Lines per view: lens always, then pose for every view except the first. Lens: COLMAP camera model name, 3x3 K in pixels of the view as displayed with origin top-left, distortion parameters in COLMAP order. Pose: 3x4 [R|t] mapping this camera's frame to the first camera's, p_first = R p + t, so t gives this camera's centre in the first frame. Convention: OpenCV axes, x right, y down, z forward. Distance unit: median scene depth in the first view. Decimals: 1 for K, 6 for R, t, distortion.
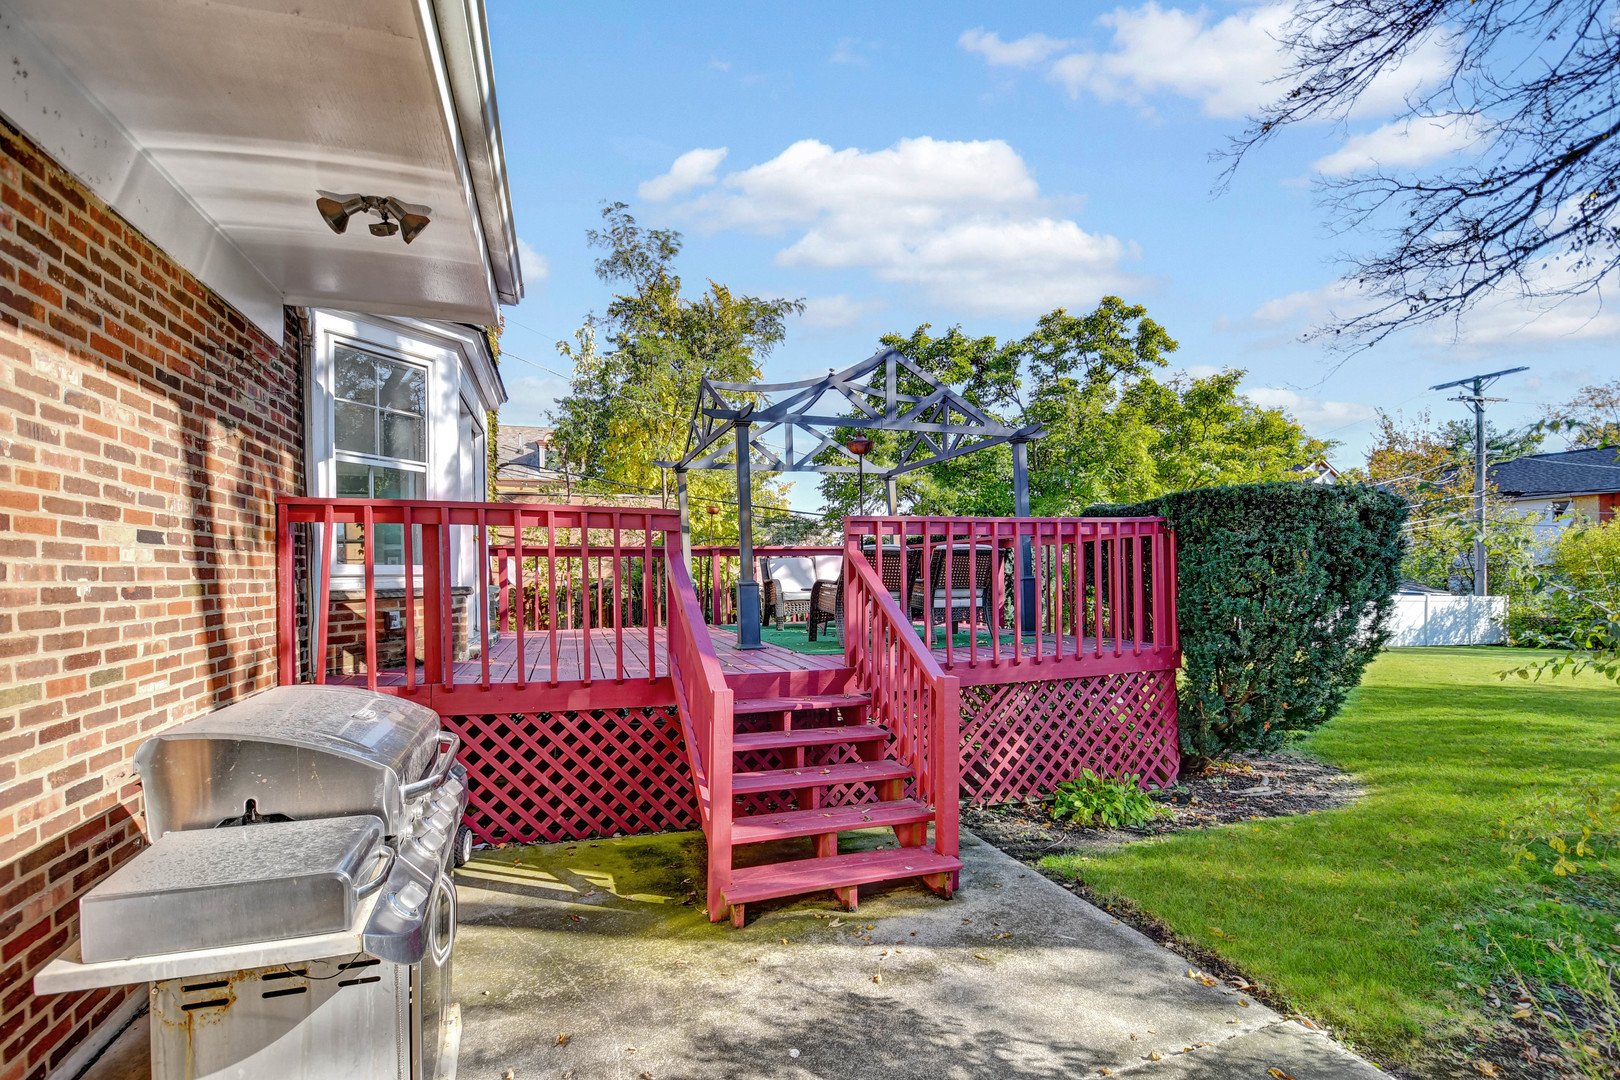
lens RADIAL K [[791.7, 0, 805.3], [0, 791.7, 572.4], [0, 0, 1]] dist [0.000613, -0.000575]
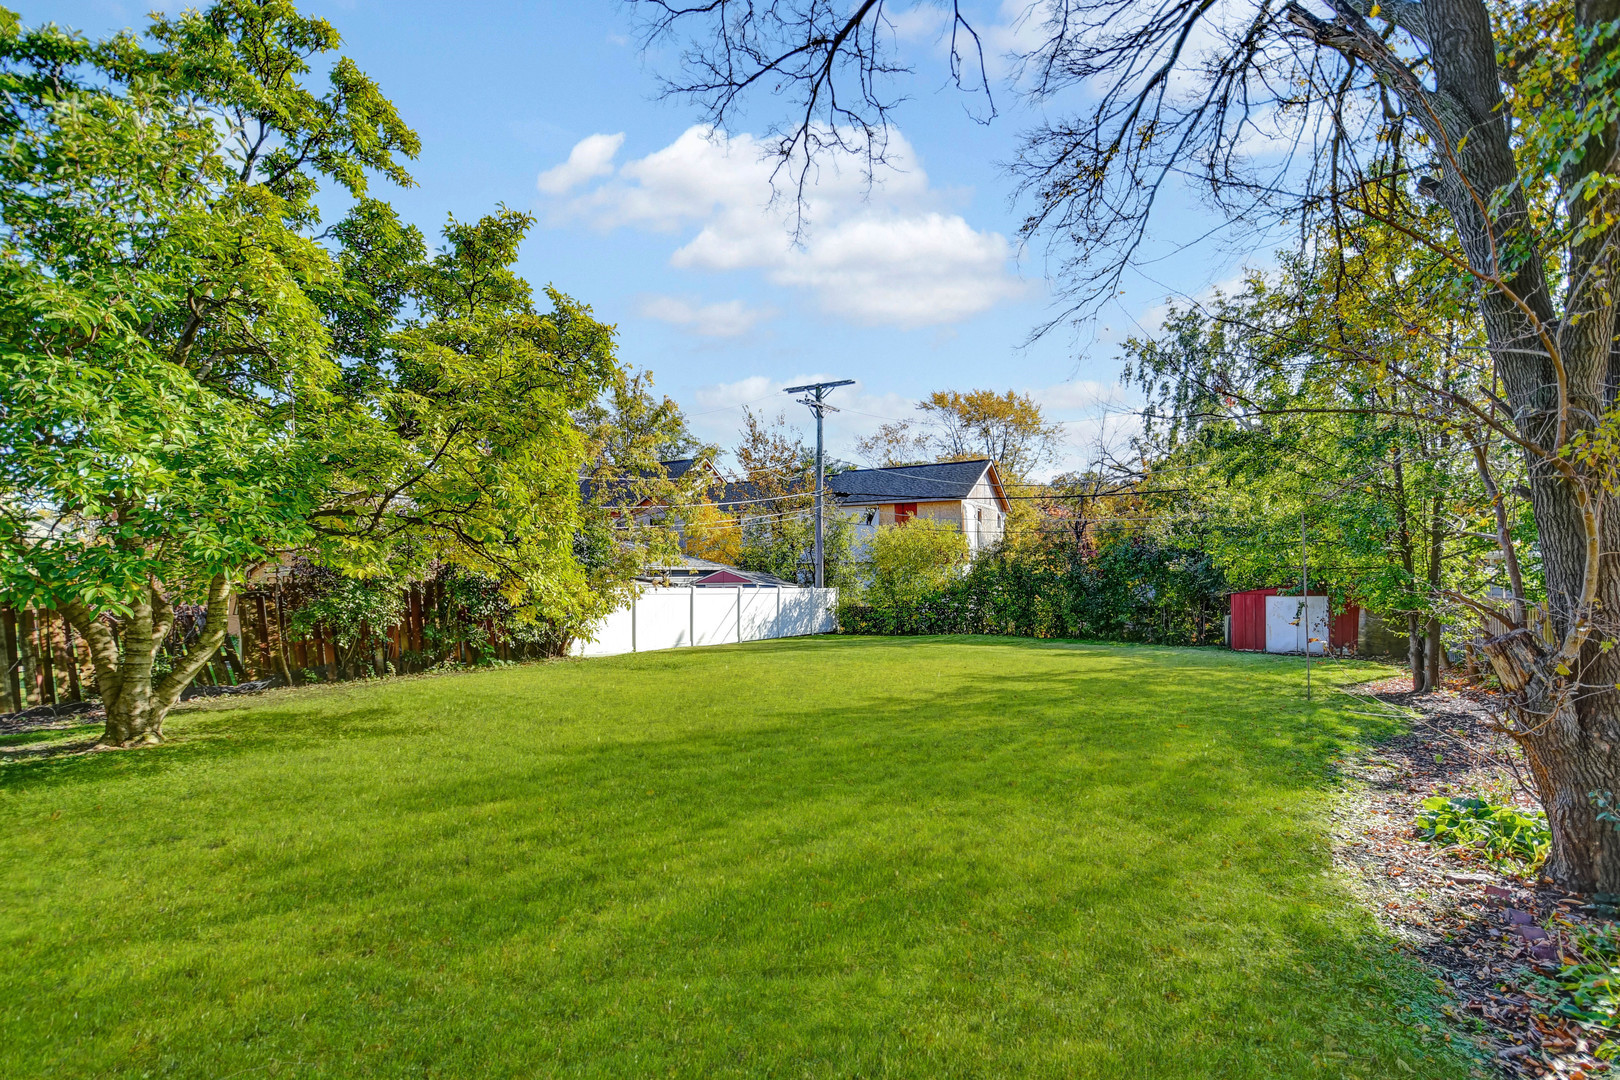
lens RADIAL K [[791.7, 0, 805.3], [0, 791.7, 572.4], [0, 0, 1]] dist [0.000613, -0.000575]
pose [[0.772200, 0.006216, 0.635349, 0.155178], [-0.007563, 0.999971, -0.000592, 0.009644], [-0.635334, -0.004348, 0.772225, 0.182522]]
